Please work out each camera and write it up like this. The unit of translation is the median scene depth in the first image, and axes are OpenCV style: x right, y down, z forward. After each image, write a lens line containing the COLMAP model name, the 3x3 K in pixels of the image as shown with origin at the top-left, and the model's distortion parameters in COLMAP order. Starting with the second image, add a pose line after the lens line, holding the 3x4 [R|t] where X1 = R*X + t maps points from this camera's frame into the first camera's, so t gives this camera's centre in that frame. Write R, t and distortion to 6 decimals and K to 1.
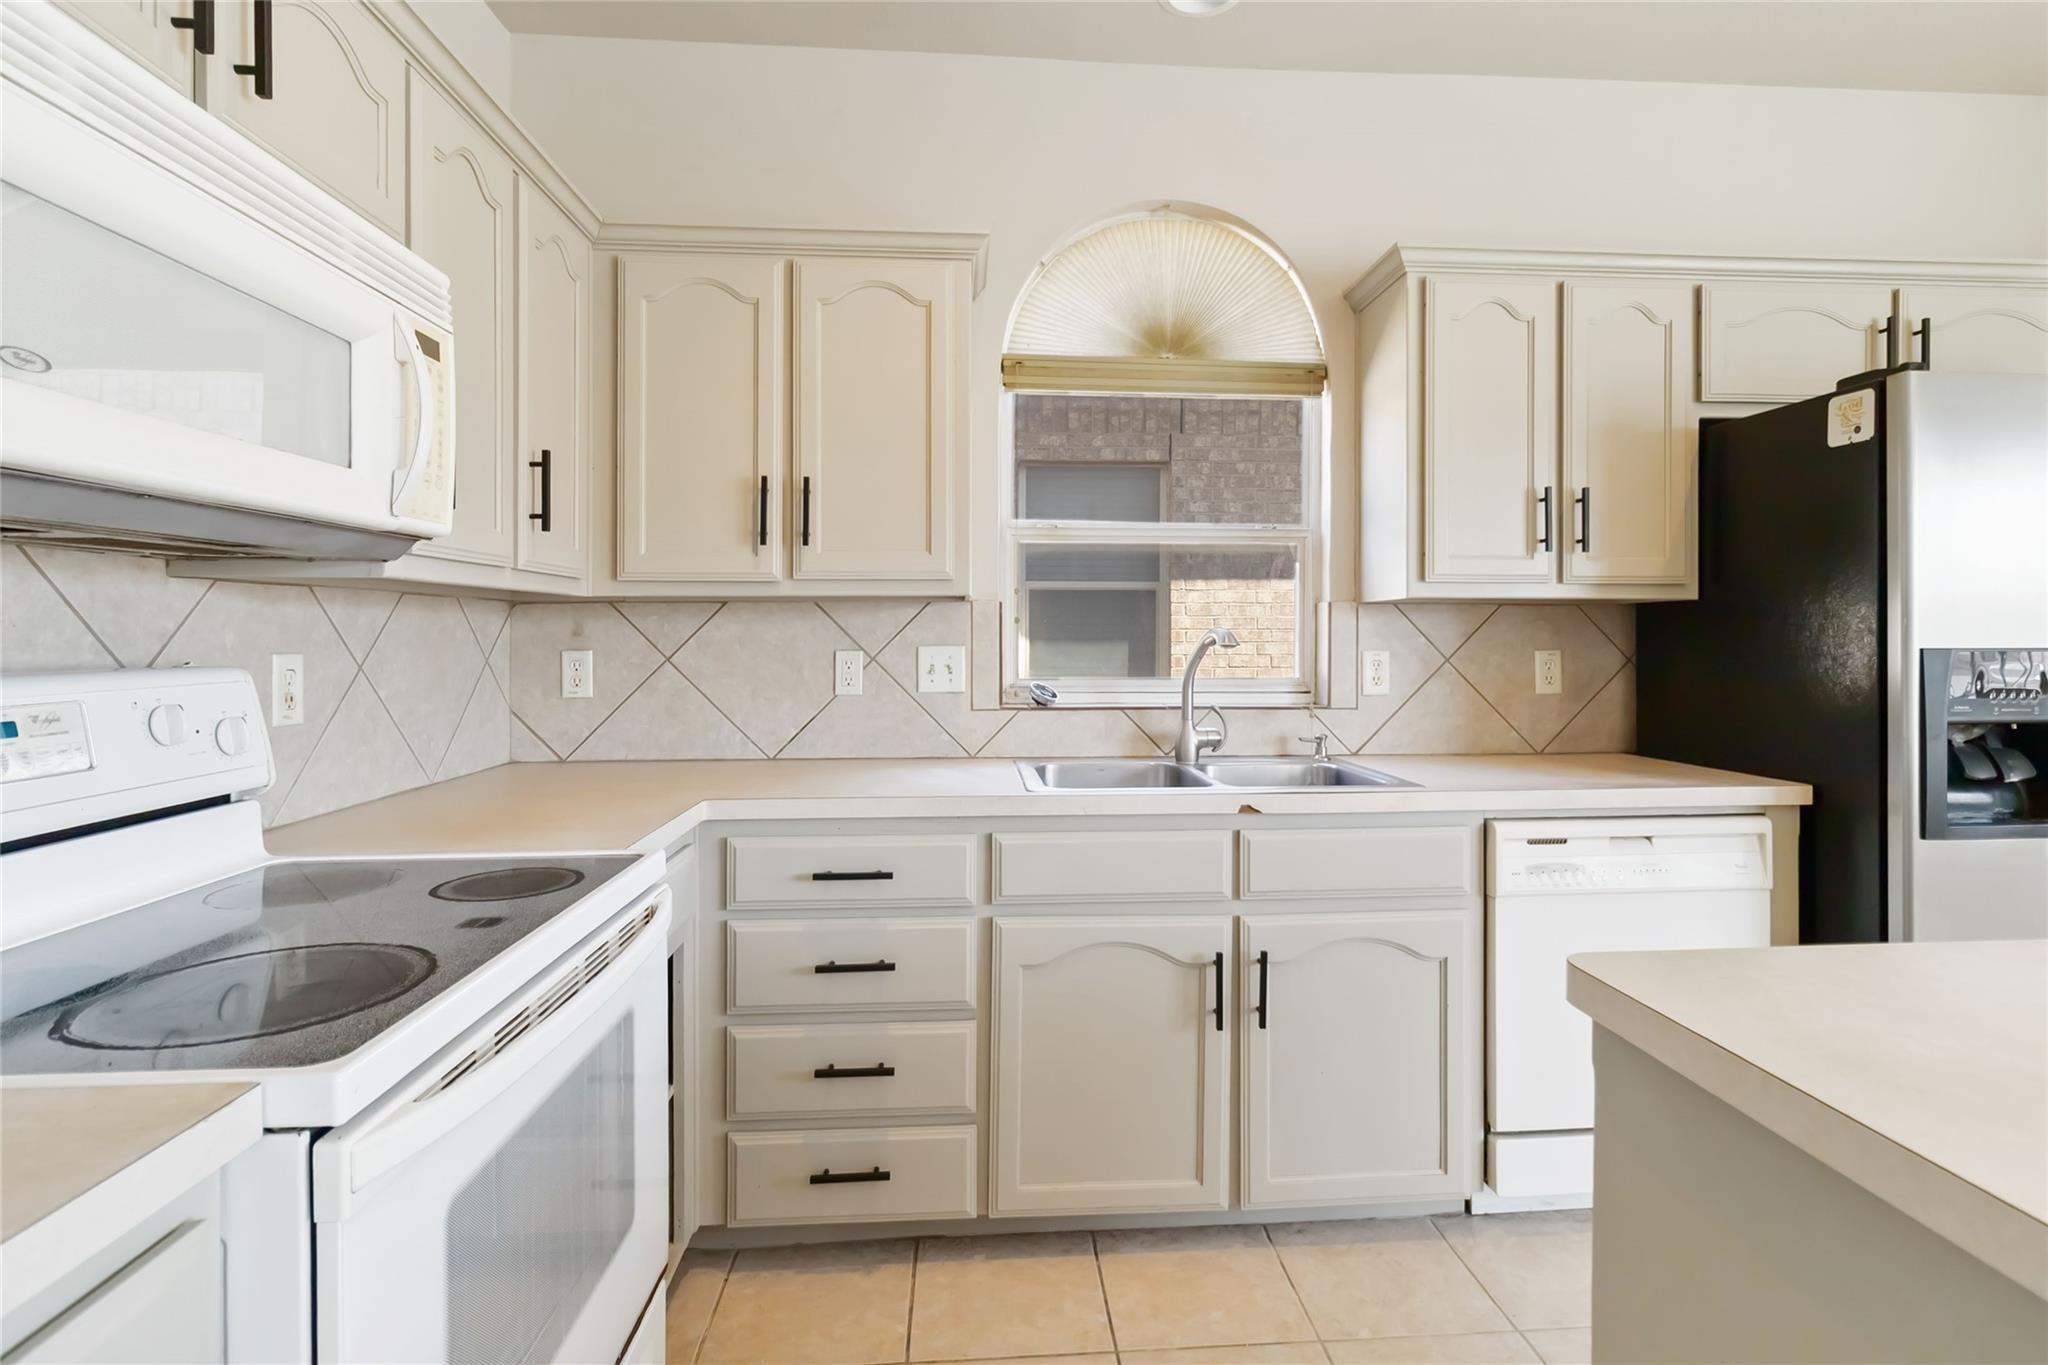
lens RADIAL K [[988.7, 0, 1018.0], [0, 988.7, 646.9], [0, 0, 1]] dist [-0.002016, 0.000358]
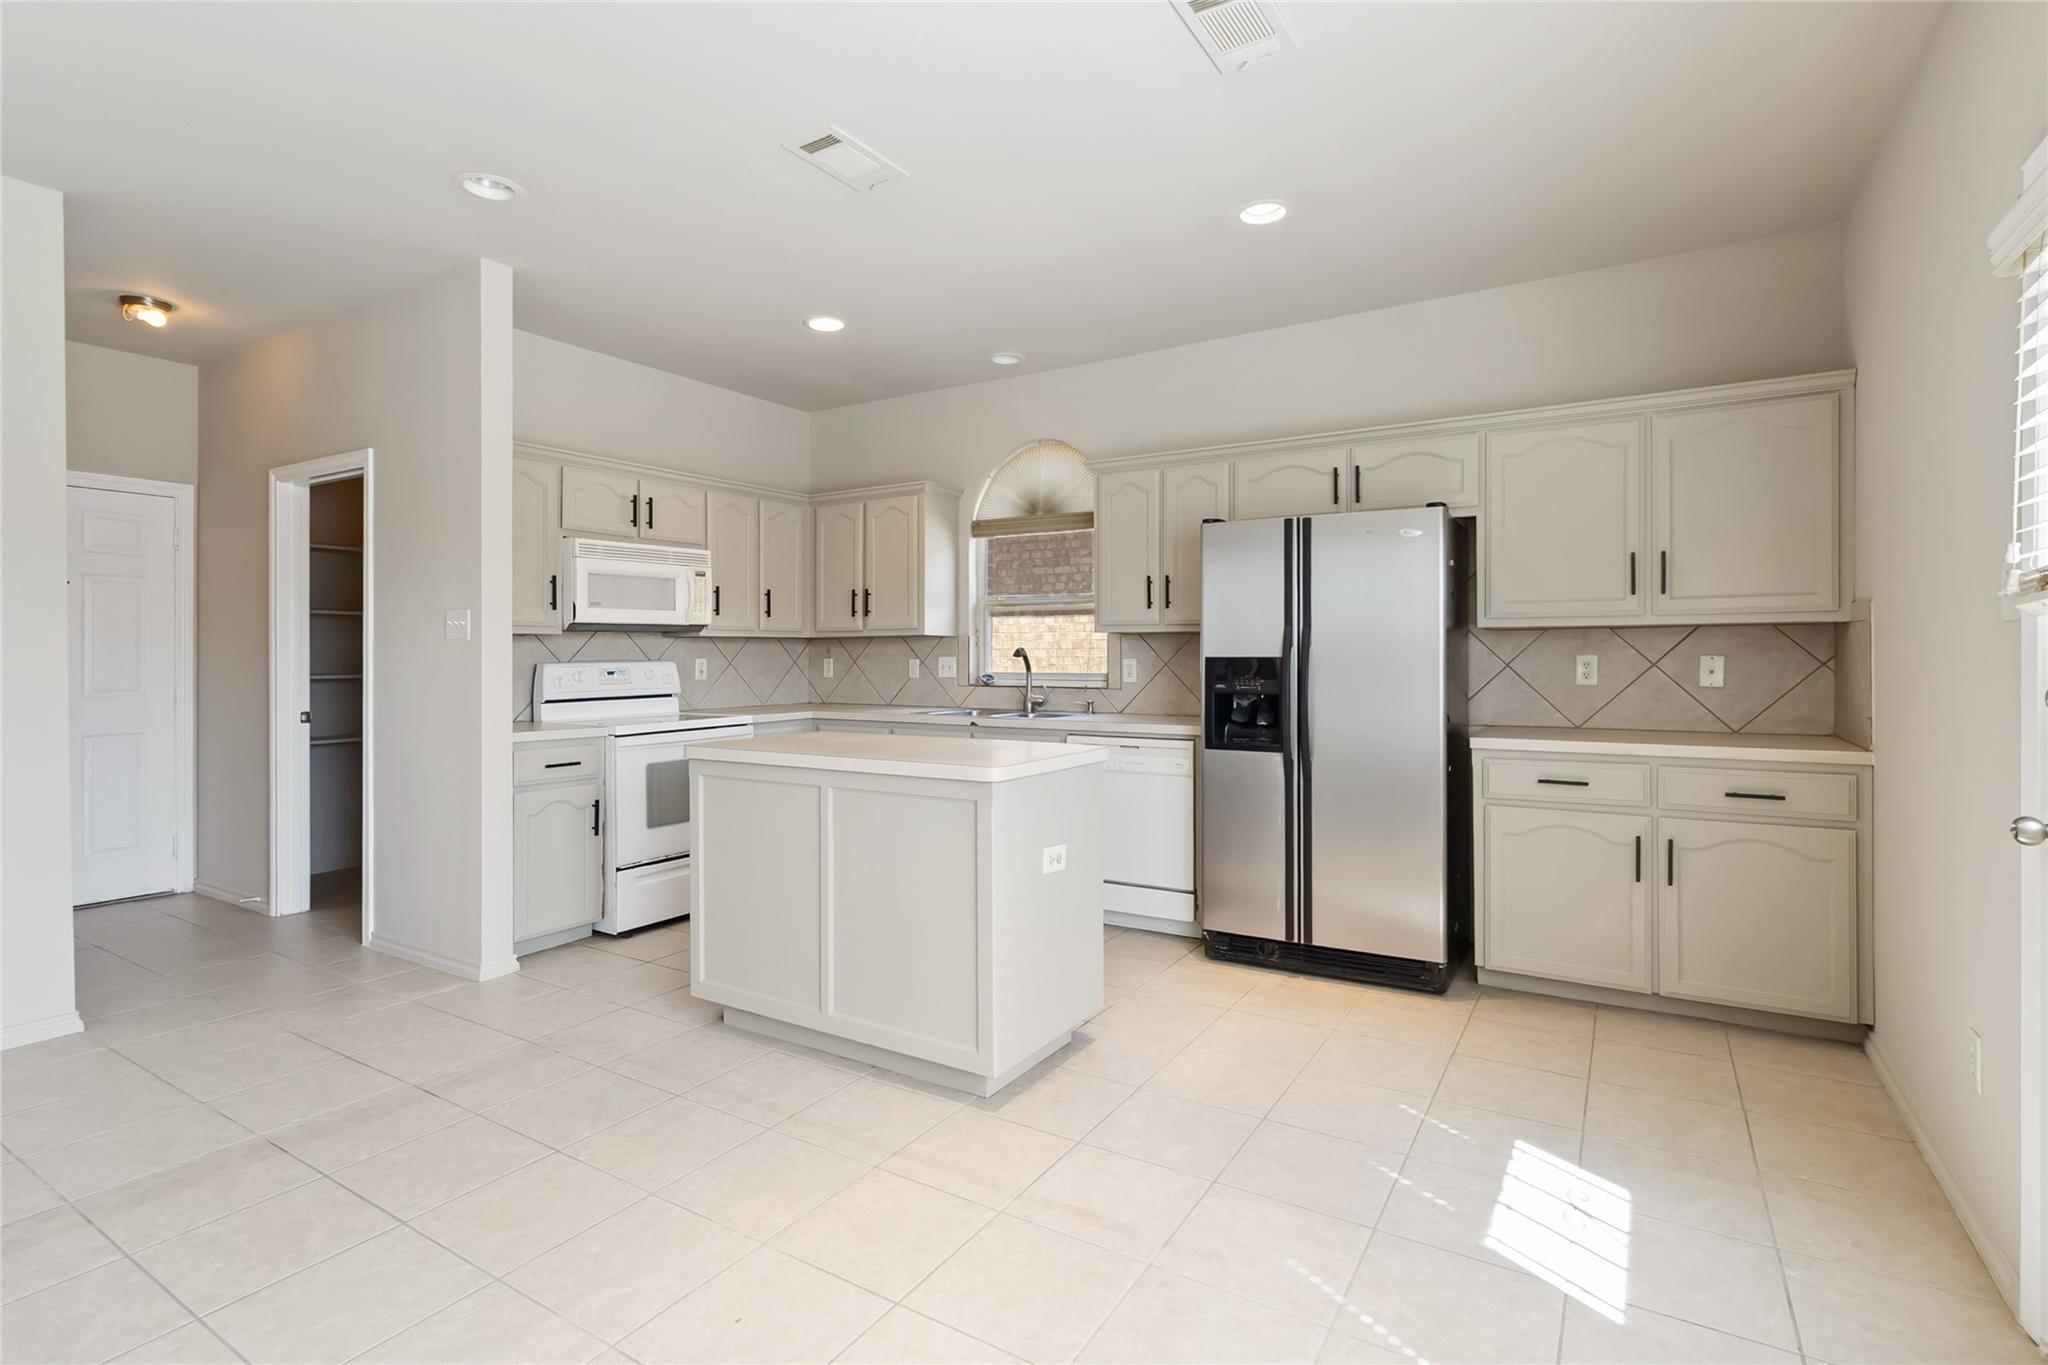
lens RADIAL K [[988.7, 0, 1035.7], [0, 988.7, 665.3], [0, 0, 1]] dist [-0.002016, 0.000358]
pose [[0.809413, 0.005168, -0.587217, 1.426848], [-0.004284, 0.999987, 0.002895, 0.011798], [0.587224, 0.000173, 0.809424, -0.693836]]
